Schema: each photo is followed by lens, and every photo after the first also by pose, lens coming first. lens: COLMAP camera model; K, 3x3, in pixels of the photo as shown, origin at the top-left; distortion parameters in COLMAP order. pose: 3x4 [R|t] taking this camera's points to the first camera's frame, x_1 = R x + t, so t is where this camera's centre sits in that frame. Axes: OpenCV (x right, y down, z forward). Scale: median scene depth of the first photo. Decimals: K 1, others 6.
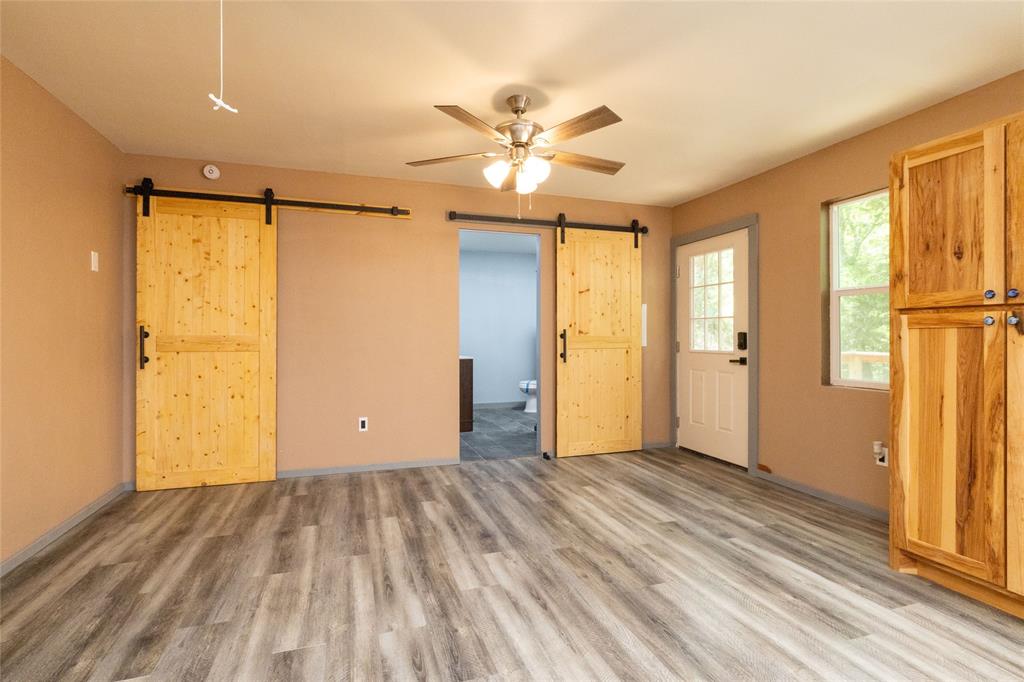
lens RADIAL K [[501.3, 0, 510.8], [0, 501.3, 338.3], [0, 0, 1]] dist [0.003771, 0.000966]
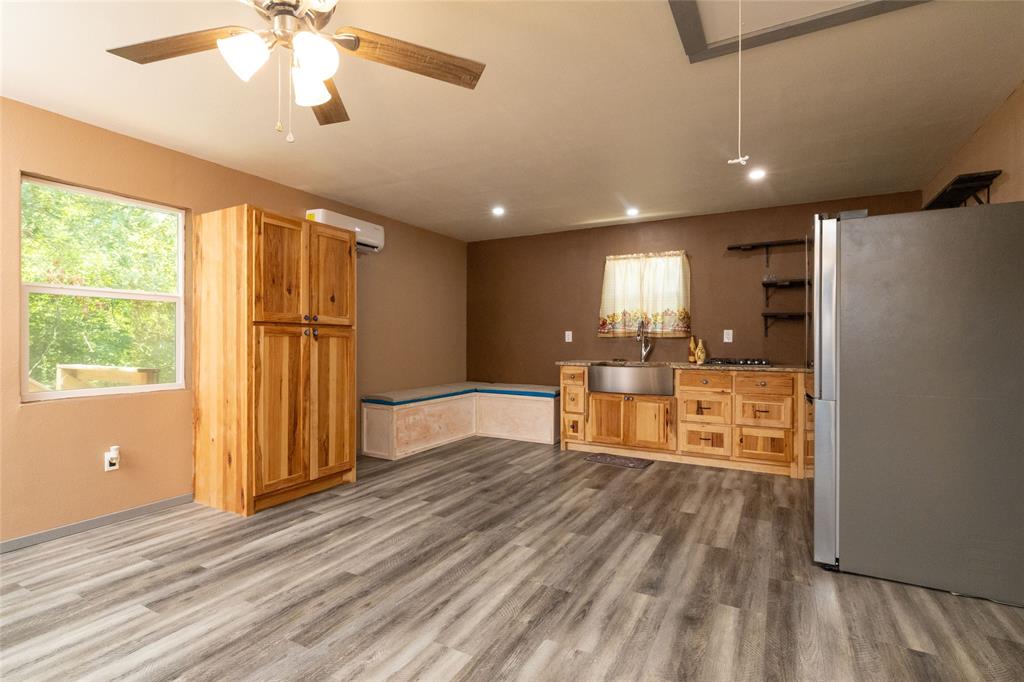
lens RADIAL K [[501.3, 0, 508.4], [0, 501.3, 340.7], [0, 0, 1]] dist [0.003771, 0.000966]
pose [[-0.683627, -0.001407, 0.729830, -0.752767], [-0.000470, 0.999999, 0.001488, -0.008749], [-0.729831, 0.000674, -0.683627, 1.558837]]
